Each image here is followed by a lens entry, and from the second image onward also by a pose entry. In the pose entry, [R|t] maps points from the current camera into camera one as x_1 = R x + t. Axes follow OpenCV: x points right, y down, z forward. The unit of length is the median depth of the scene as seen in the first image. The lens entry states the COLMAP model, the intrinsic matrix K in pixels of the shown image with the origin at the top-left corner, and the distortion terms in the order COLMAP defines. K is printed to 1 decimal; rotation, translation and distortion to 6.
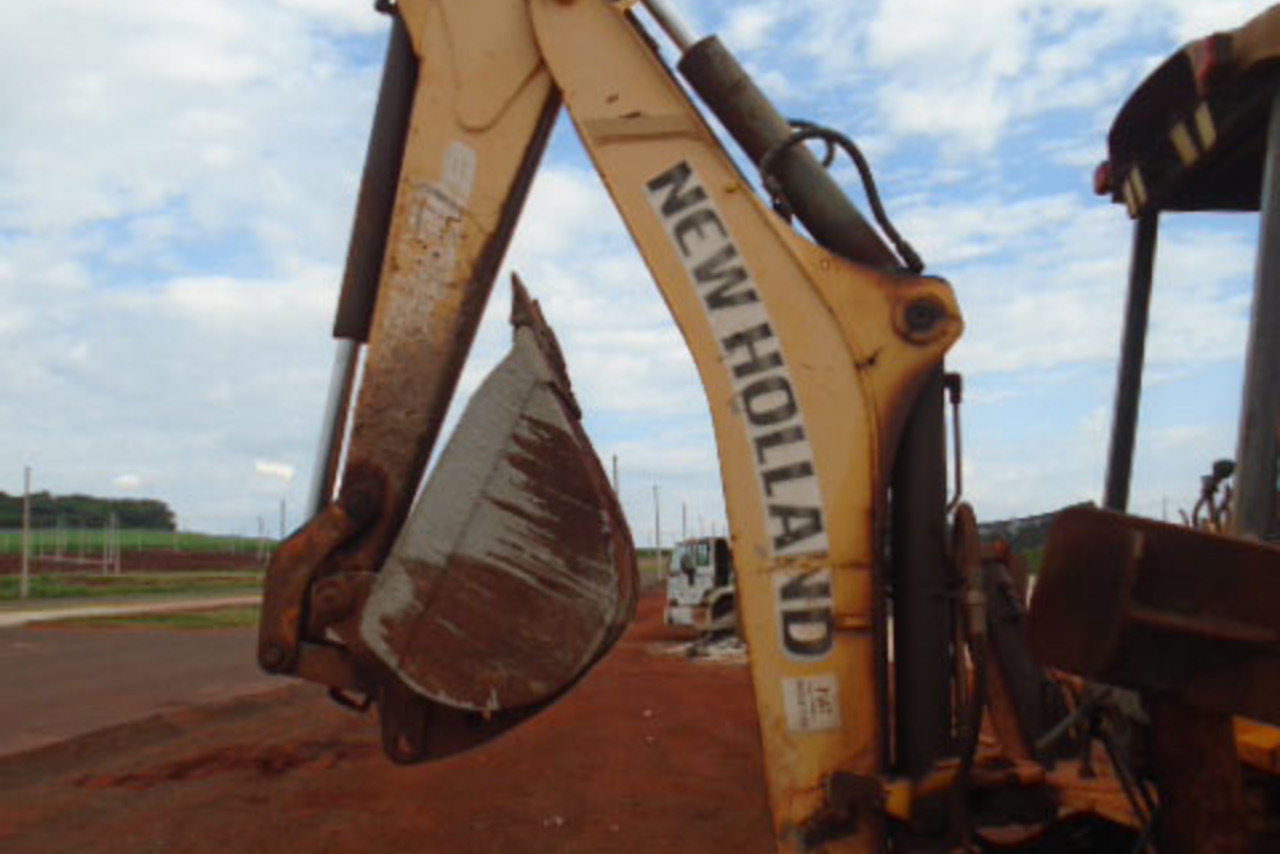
lens RADIAL K [[1294.0, 0, 641.7], [0, 1294.0, 417.0], [0, 0, 1]] dist [-0.033040, 0.002901]
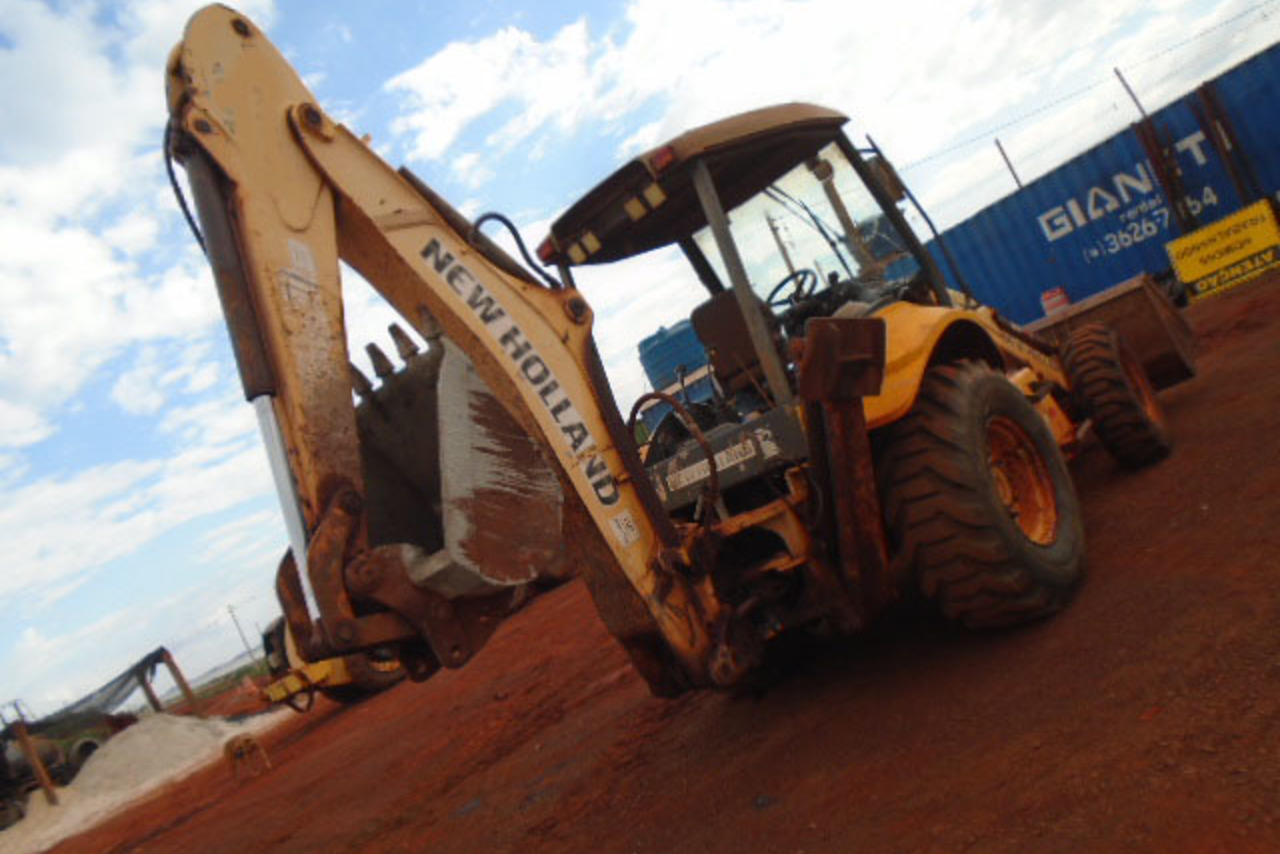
lens RADIAL K [[992.5, 0, 640.0], [0, 992.5, 427.0], [0, 0, 1]] dist [-0.046354, 0.011212]
pose [[0.549771, -0.209520, 0.808612, -0.866013], [0.338294, 0.940939, 0.013802, 0.084132], [-0.763746, 0.265960, 0.588181, 0.184733]]
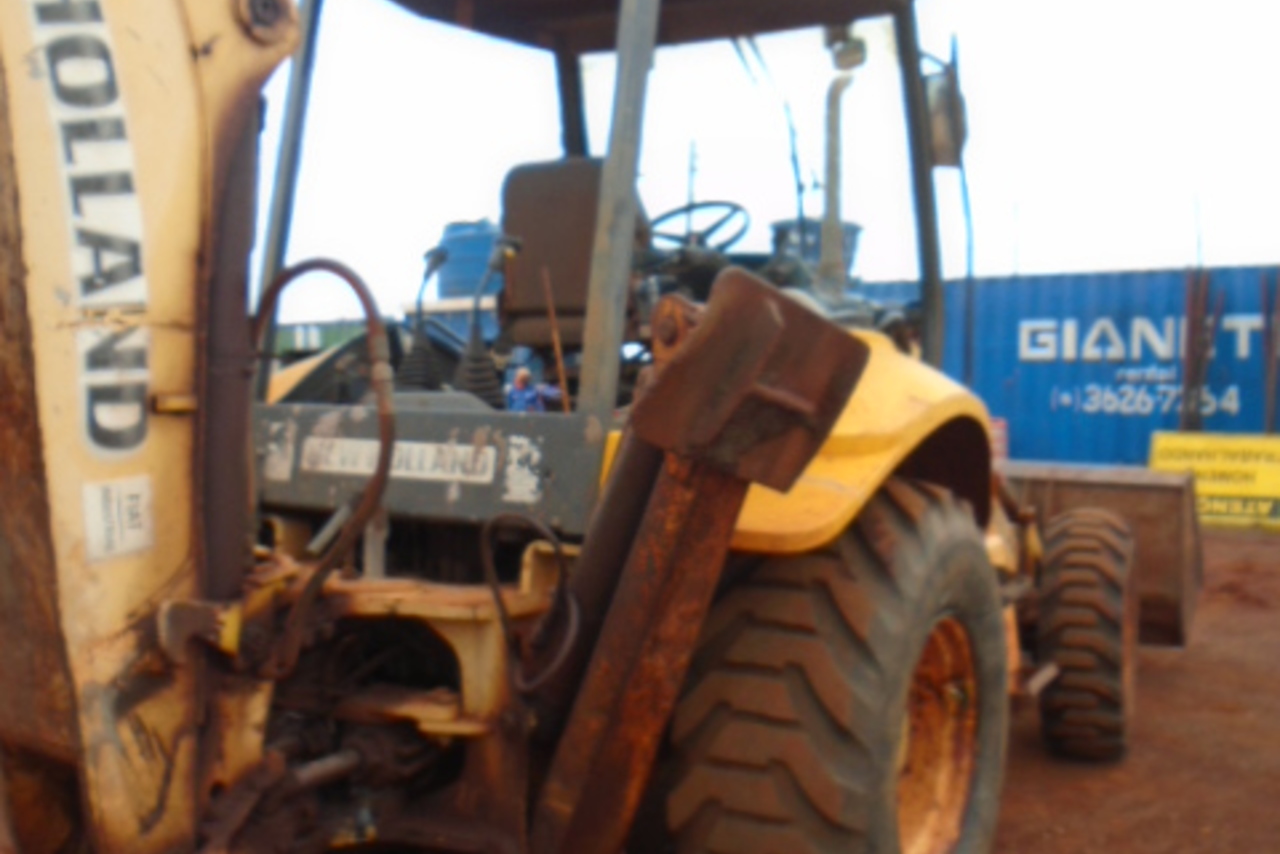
lens RADIAL K [[1294.0, 0, 641.7], [0, 1294.0, 417.0], [0, 0, 1]] dist [-0.033040, 0.002901]
pose [[0.439970, 0.003239, 0.898007, -0.368895], [-0.124323, 0.990584, 0.057338, 0.090880], [-0.889365, -0.136870, 0.436230, 0.440941]]
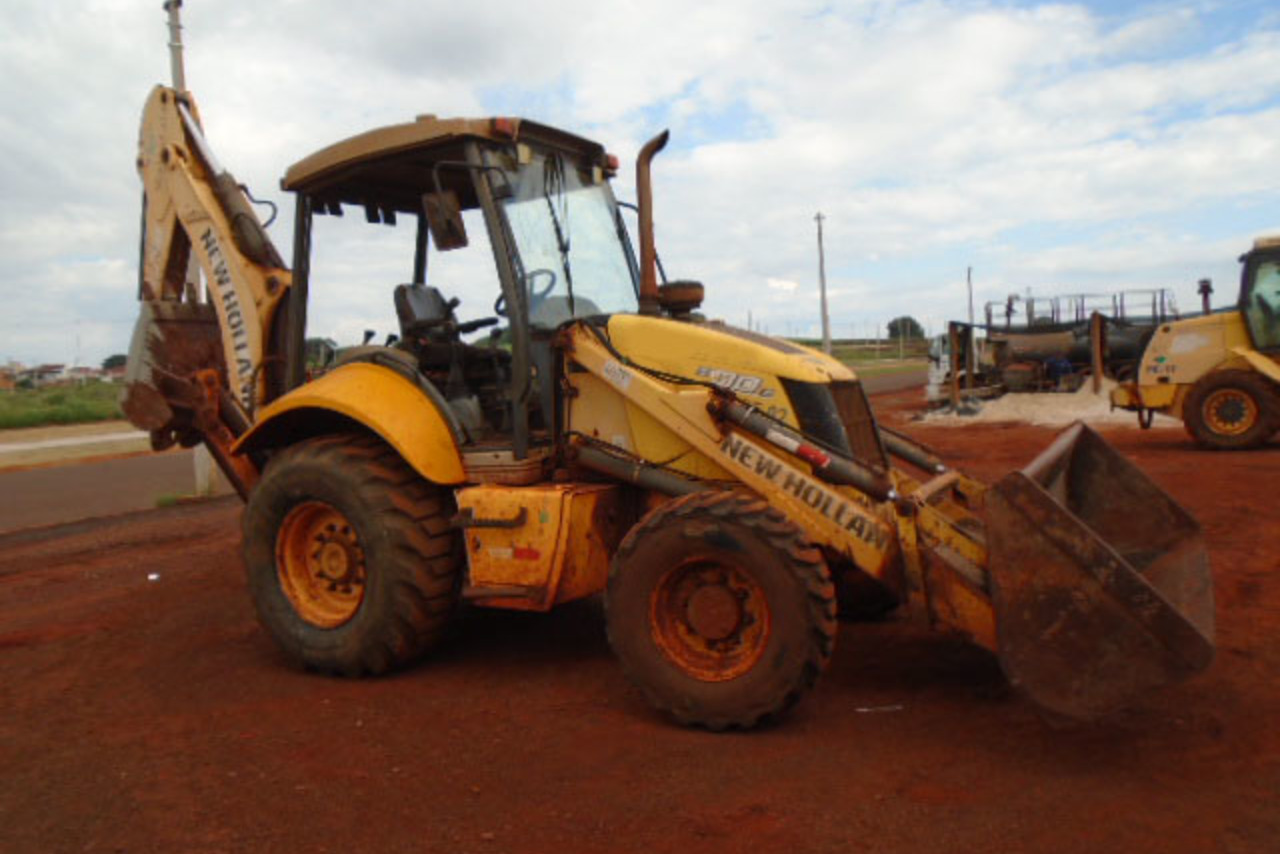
lens RADIAL K [[976.6, 0, 628.7], [0, 976.6, 430.7], [0, 0, 1]] dist [-0.033717, 0.008425]
pose [[0.911159, -0.000834, -0.412053, 1.677814], [0.078673, 0.981954, 0.171980, -0.068913], [0.404474, -0.189119, 0.894782, -0.506078]]
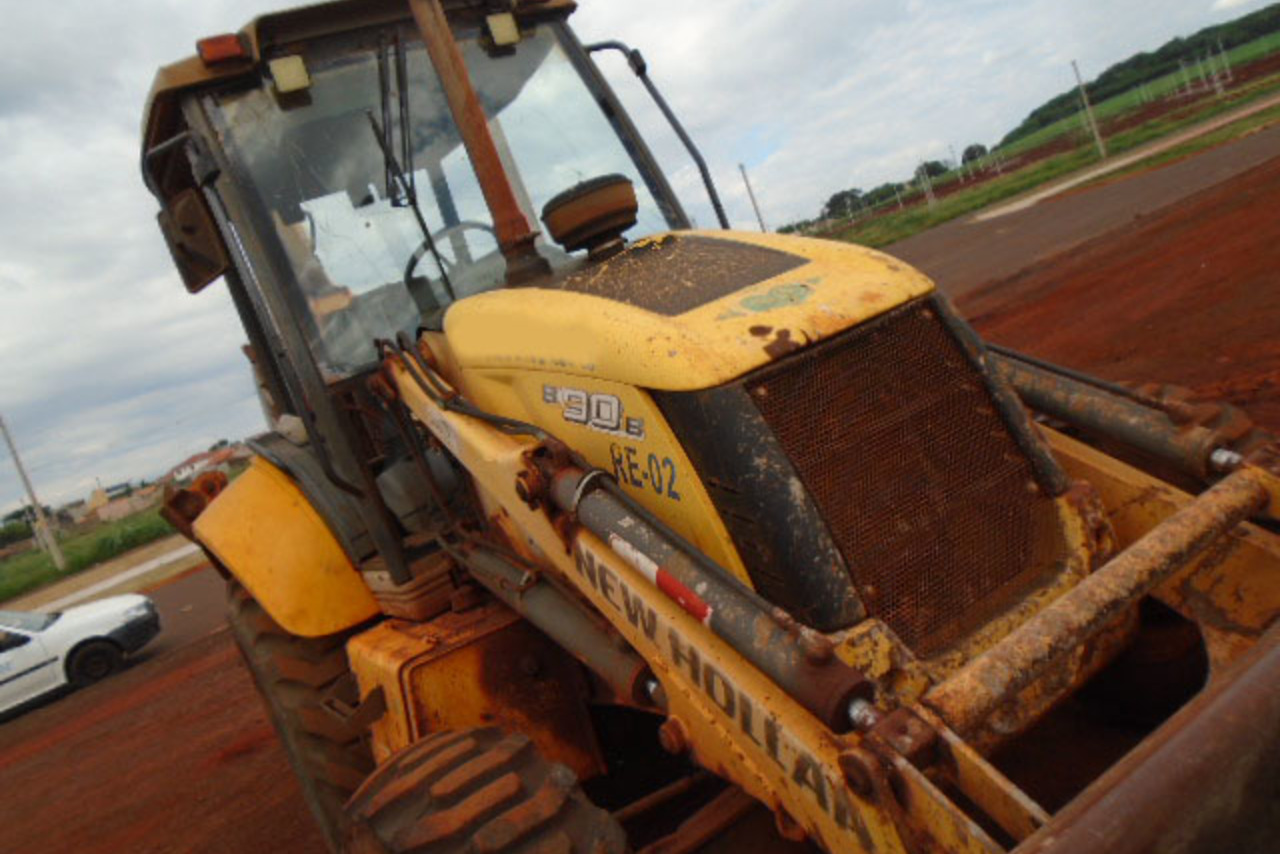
lens RADIAL K [[968.6, 0, 640.0], [0, 968.6, 427.0], [0, 0, 1]] dist [-0.032066, 0.001698]
pose [[0.530132, -0.092539, -0.842850, 1.786781], [0.434899, 0.882993, 0.176595, 0.027715], [0.727889, -0.460173, 0.508348, 0.511107]]
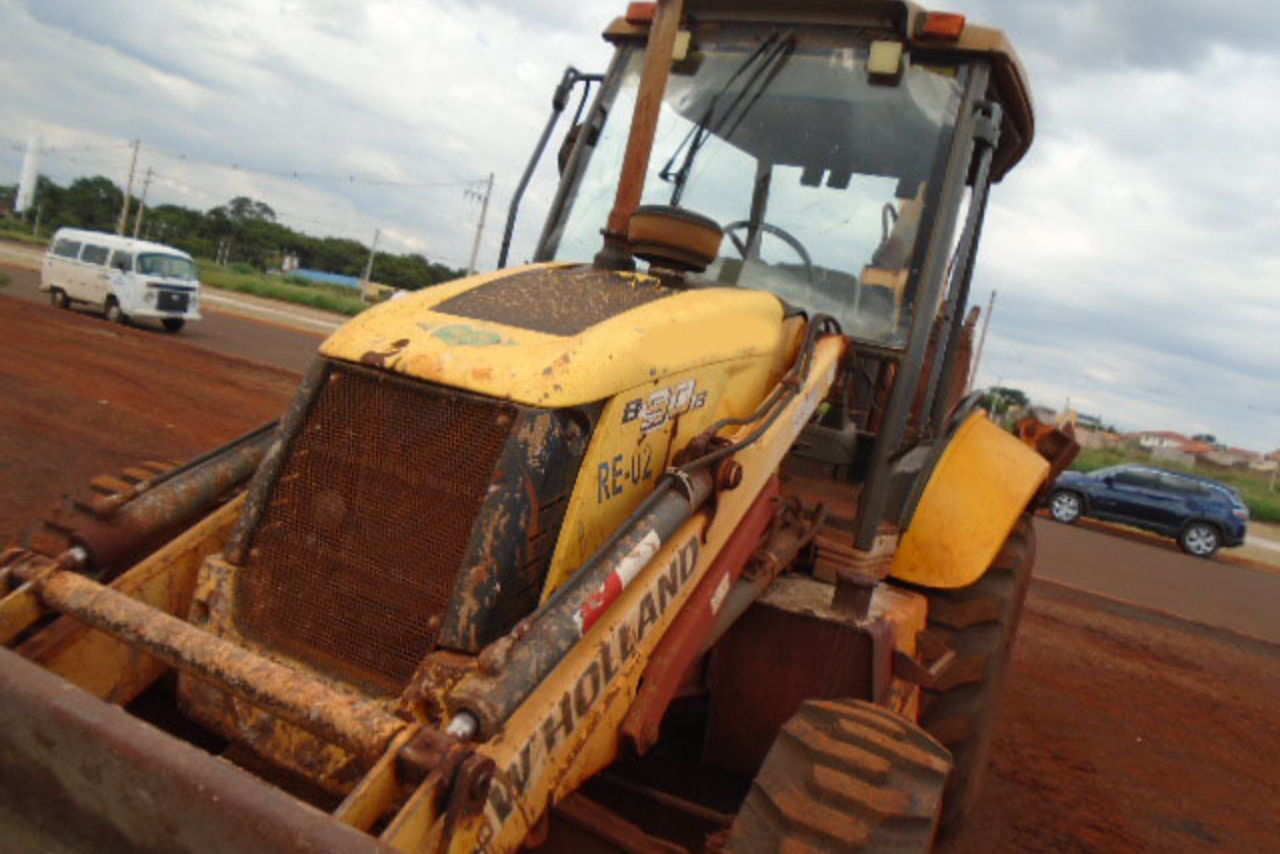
lens RADIAL K [[976.6, 0, 628.7], [0, 976.6, 430.7], [0, 0, 1]] dist [-0.033717, 0.008425]
pose [[-0.362542, 0.014947, -0.931848, 1.891394], [-0.095638, 0.993996, 0.053153, 0.116315], [0.927047, 0.108390, -0.358936, 1.243185]]
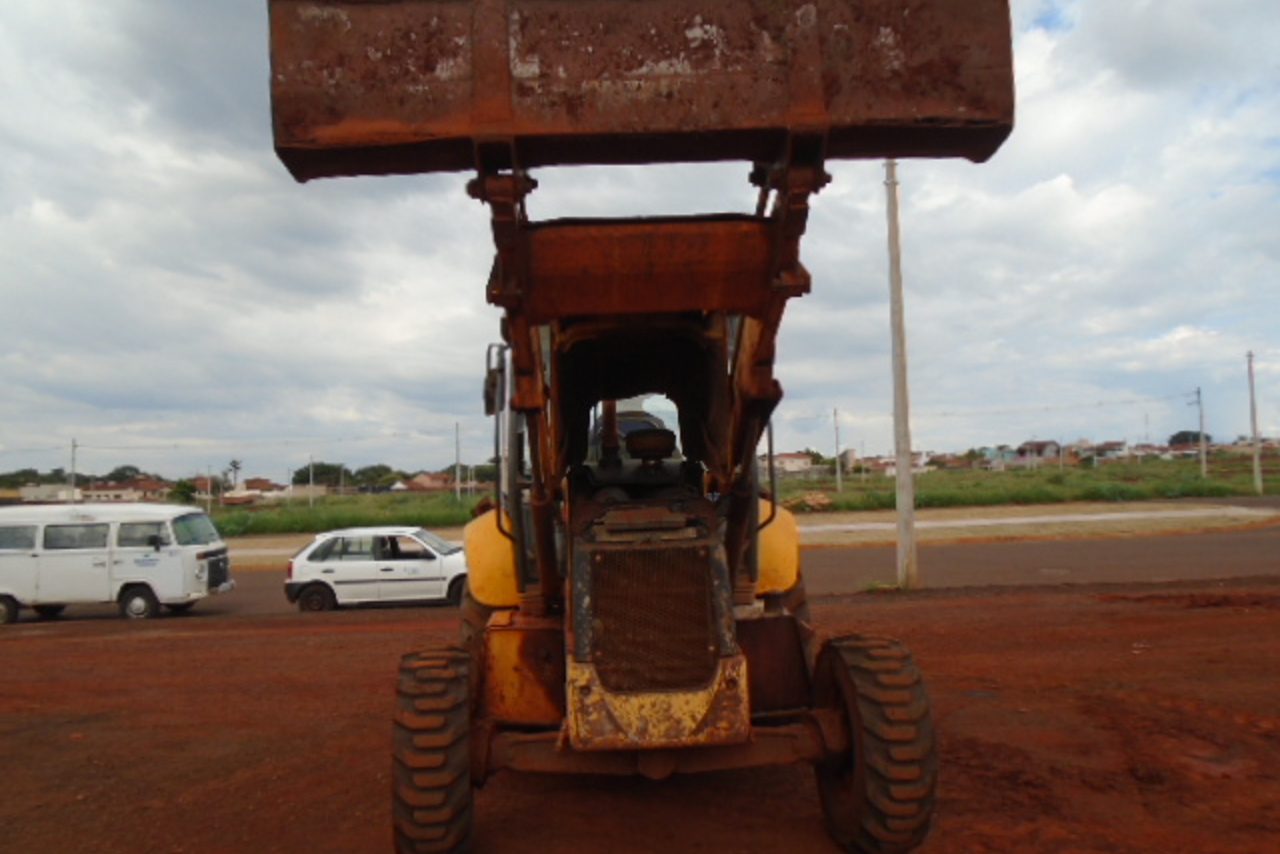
lens RADIAL K [[963.8, 0, 640.0], [0, 963.8, 427.0], [0, 0, 1]] dist [-0.016286, 0.002768]
pose [[0.134719, -0.052860, -0.989473, 2.610339], [0.145474, 0.988811, -0.033018, 0.016575], [0.980147, -0.139494, 0.140902, 0.740570]]
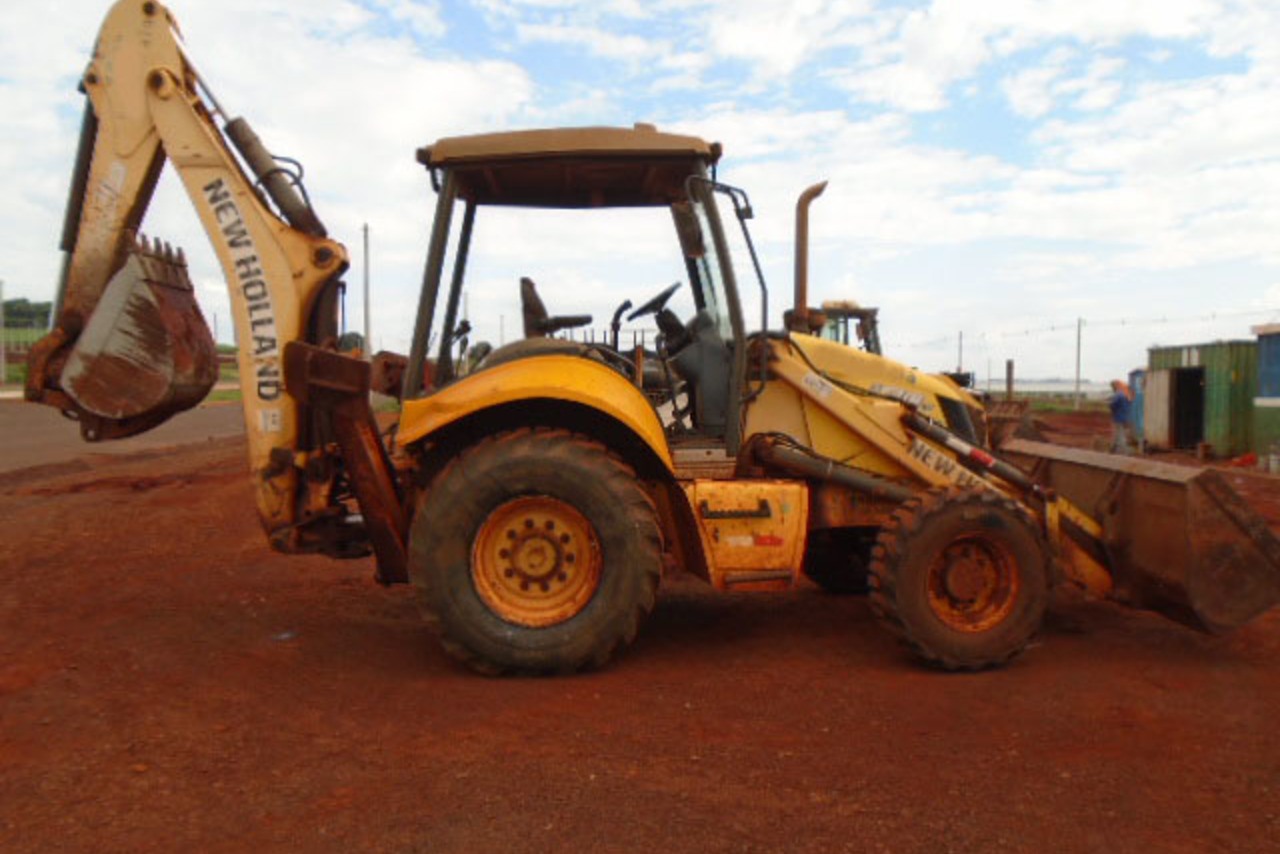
lens RADIAL K [[968.6, 0, 640.0], [0, 968.6, 427.0], [0, 0, 1]] dist [-0.032066, 0.001698]
pose [[0.989819, 0.030066, 0.139120, 0.549519], [-0.052467, 0.985677, 0.160275, -0.083616], [-0.132309, -0.165942, 0.977219, -0.801284]]
